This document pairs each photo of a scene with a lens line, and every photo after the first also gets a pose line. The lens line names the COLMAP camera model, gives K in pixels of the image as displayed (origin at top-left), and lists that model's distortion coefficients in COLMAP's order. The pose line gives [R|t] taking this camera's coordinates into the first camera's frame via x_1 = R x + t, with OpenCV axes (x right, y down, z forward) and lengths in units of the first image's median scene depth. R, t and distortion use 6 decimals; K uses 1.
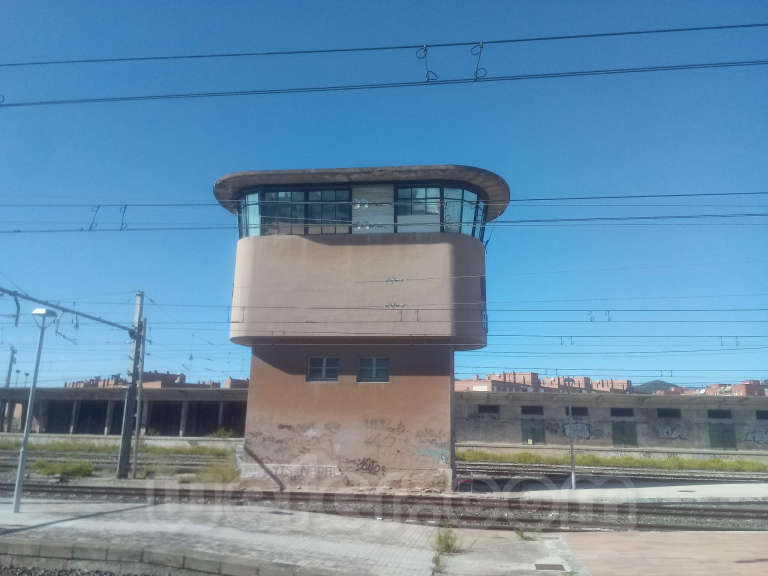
lens RADIAL K [[616.7, 0, 384.5], [0, 616.7, 285.3], [0, 0, 1]] dist [0.062392, -0.055310]
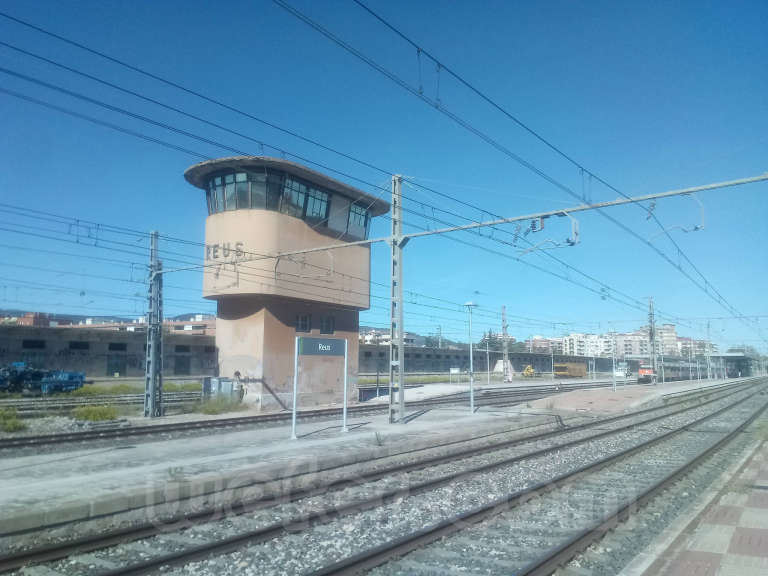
lens RADIAL K [[616.7, 0, 396.1], [0, 616.7, 277.3], [0, 0, 1]] dist [0.062392, -0.055310]
pose [[0.419214, 0.111002, 0.901076, -0.582245], [-0.197761, 0.979830, -0.028698, 0.017399], [-0.886087, -0.166167, 0.432711, 0.119297]]
